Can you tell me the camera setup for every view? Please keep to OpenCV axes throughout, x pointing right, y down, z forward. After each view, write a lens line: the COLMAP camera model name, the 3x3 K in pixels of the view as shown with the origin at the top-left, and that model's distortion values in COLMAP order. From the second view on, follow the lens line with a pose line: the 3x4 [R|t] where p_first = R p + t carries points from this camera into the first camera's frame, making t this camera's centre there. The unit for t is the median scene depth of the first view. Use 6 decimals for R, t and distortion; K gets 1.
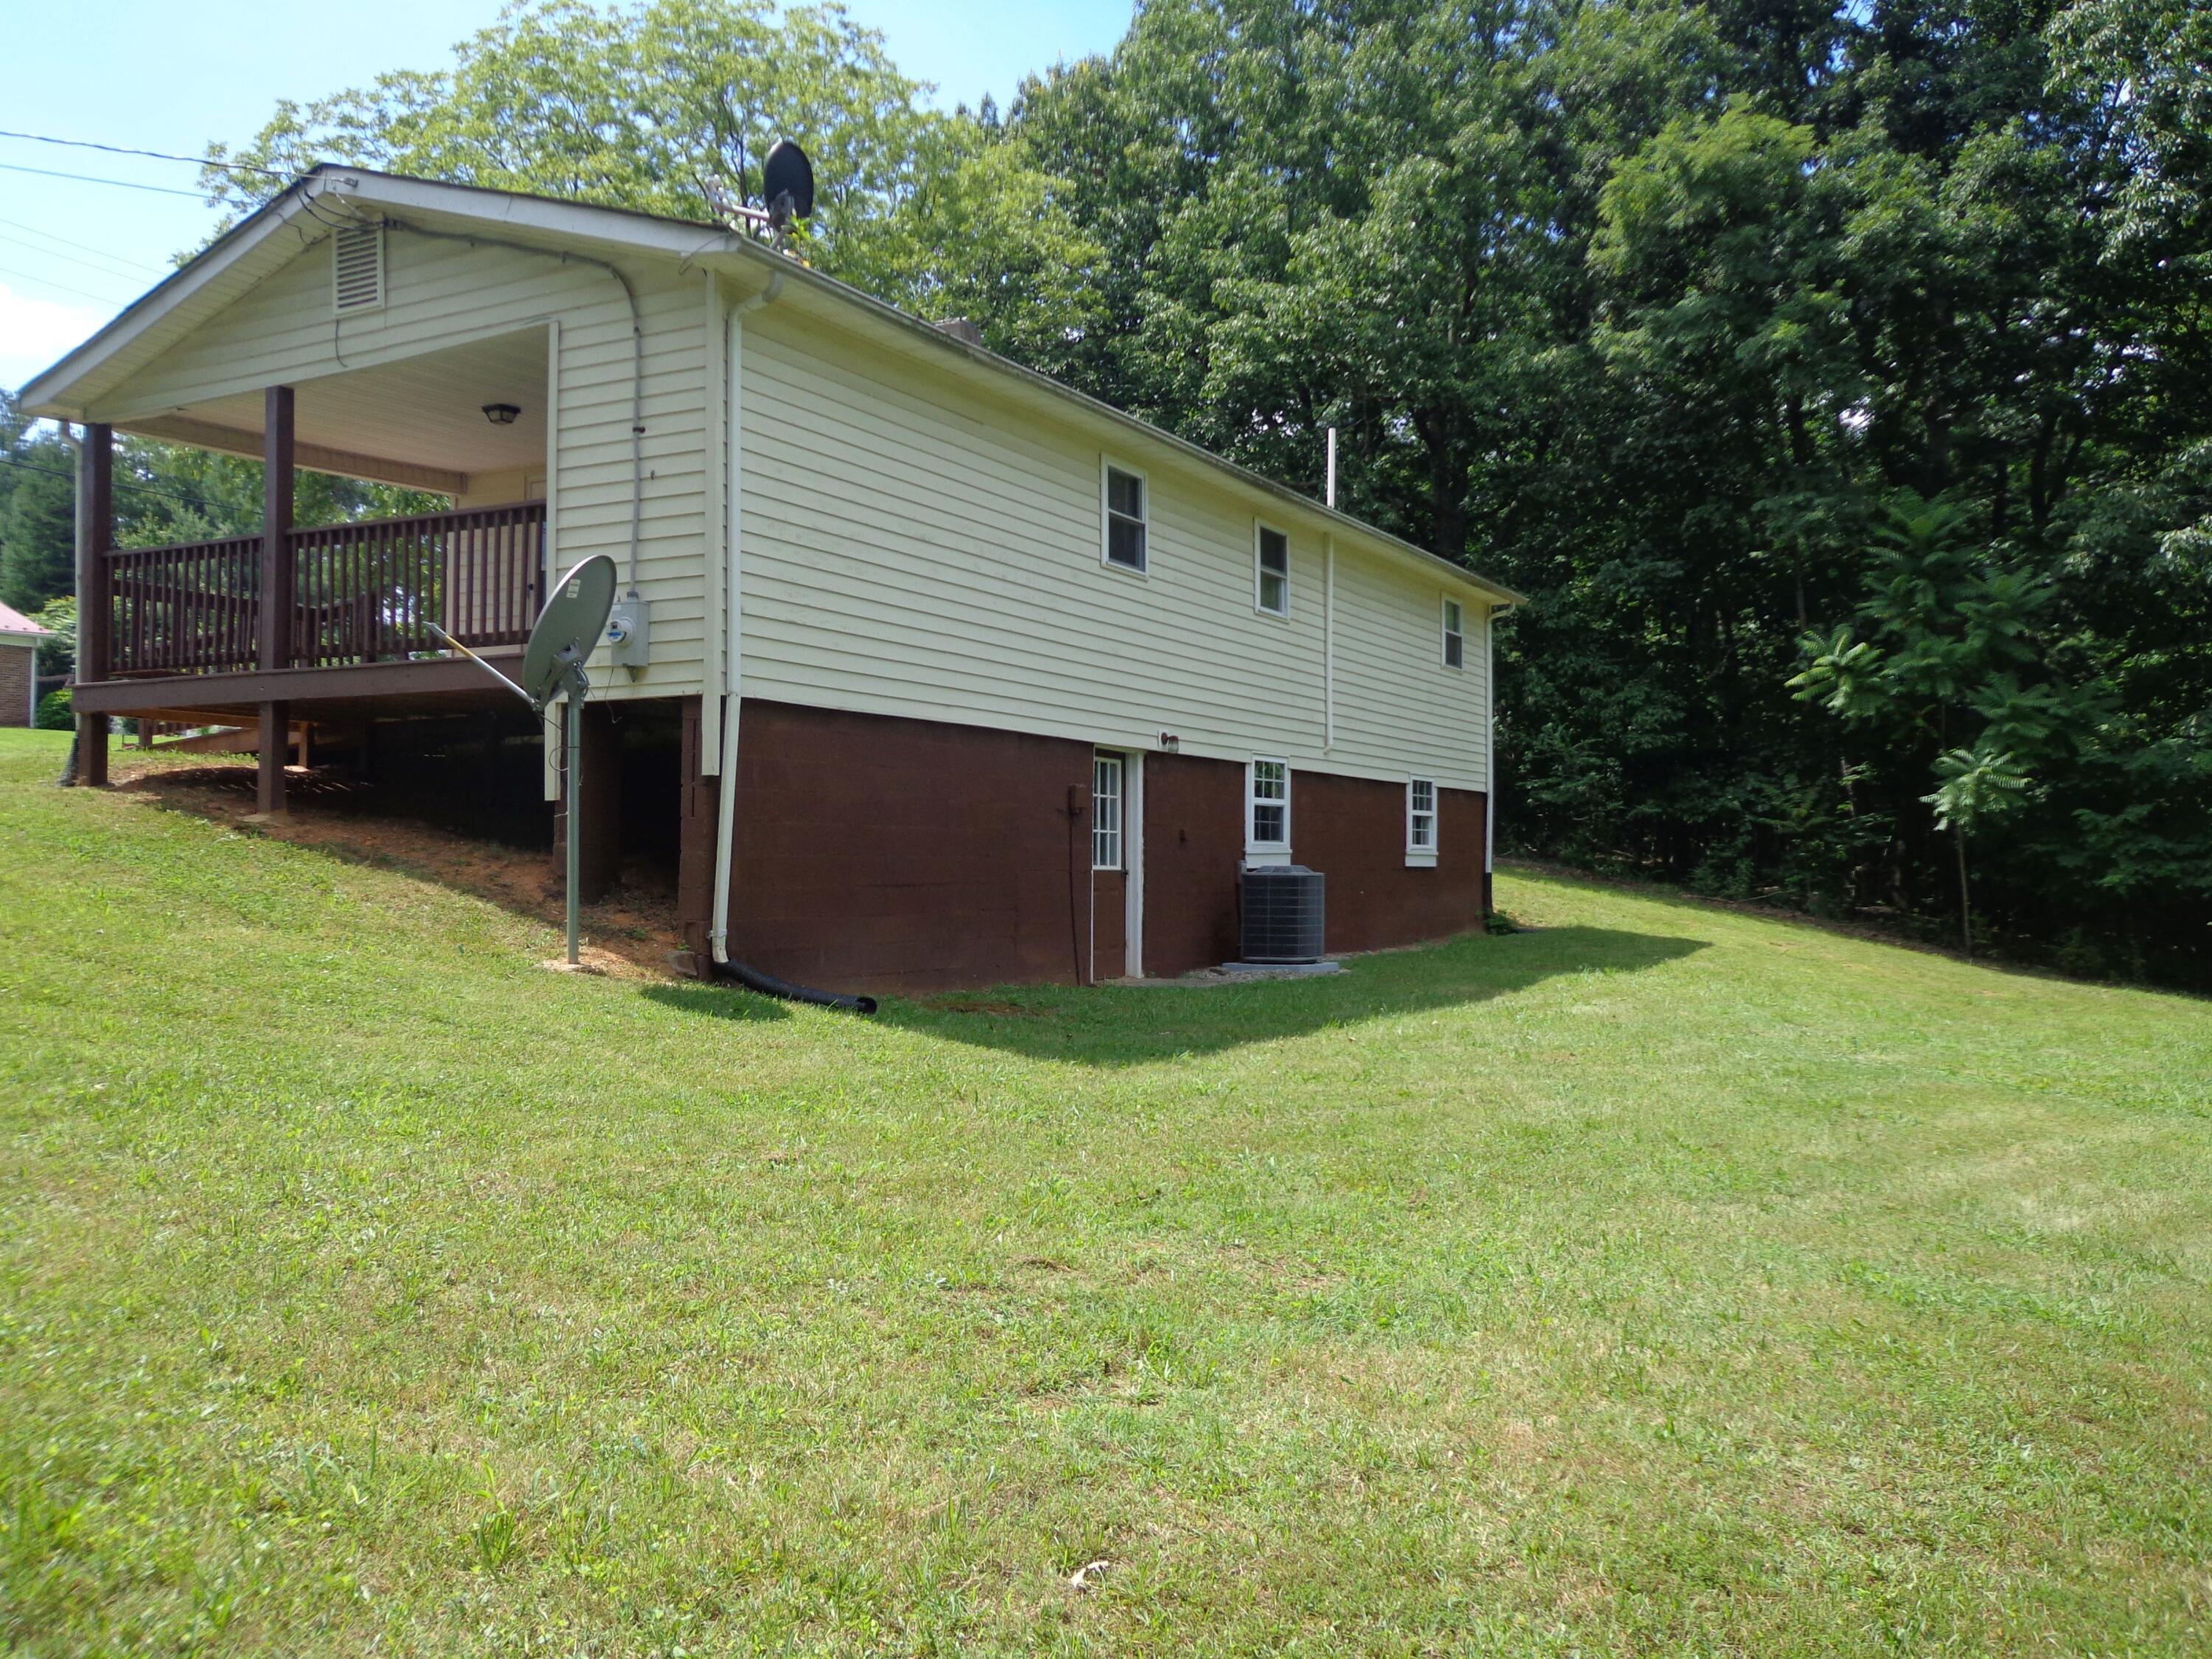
lens RADIAL K [[1709.3, 0, 1106.0], [0, 1709.3, 829.5], [0, 0, 1]] dist [-0.030863, 0.018224]
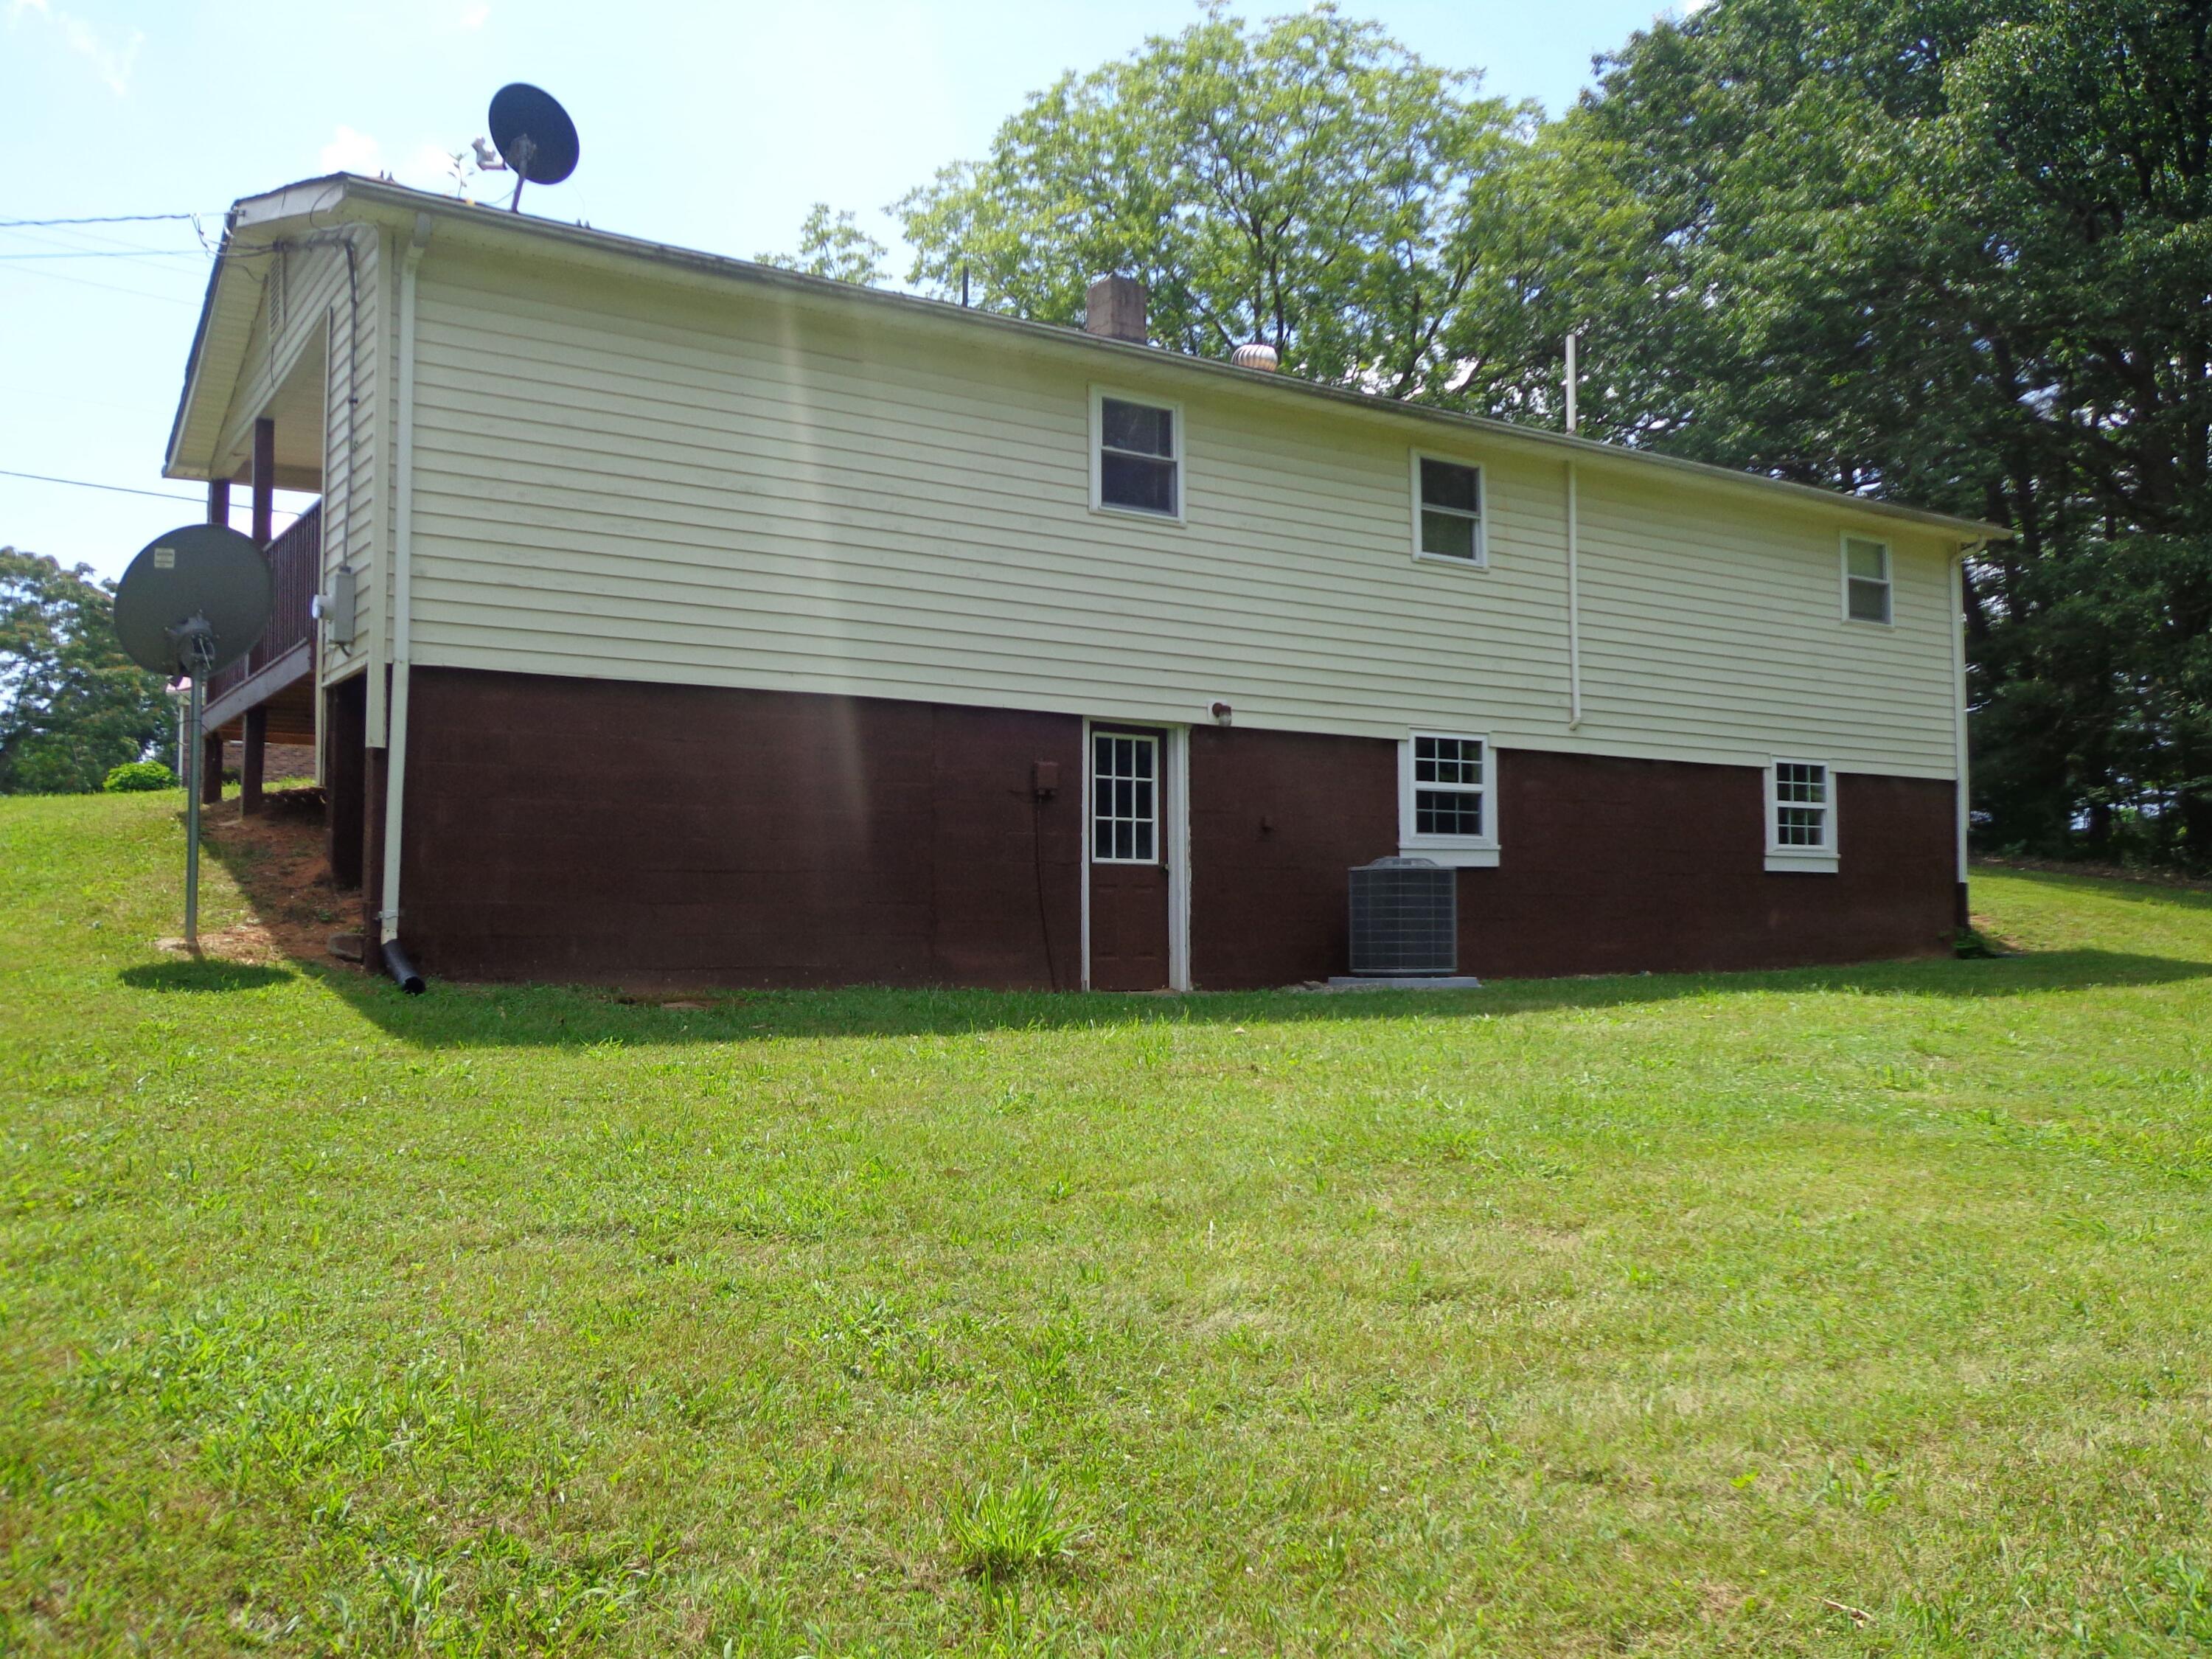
lens RADIAL K [[1709.3, 0, 1106.0], [0, 1709.3, 829.5], [0, 0, 1]] dist [-0.030863, 0.018224]
pose [[0.899823, -0.028550, -0.435320, 0.344938], [0.016278, 0.999359, -0.031895, 0.031842], [0.435952, 0.021614, 0.899710, 0.206663]]
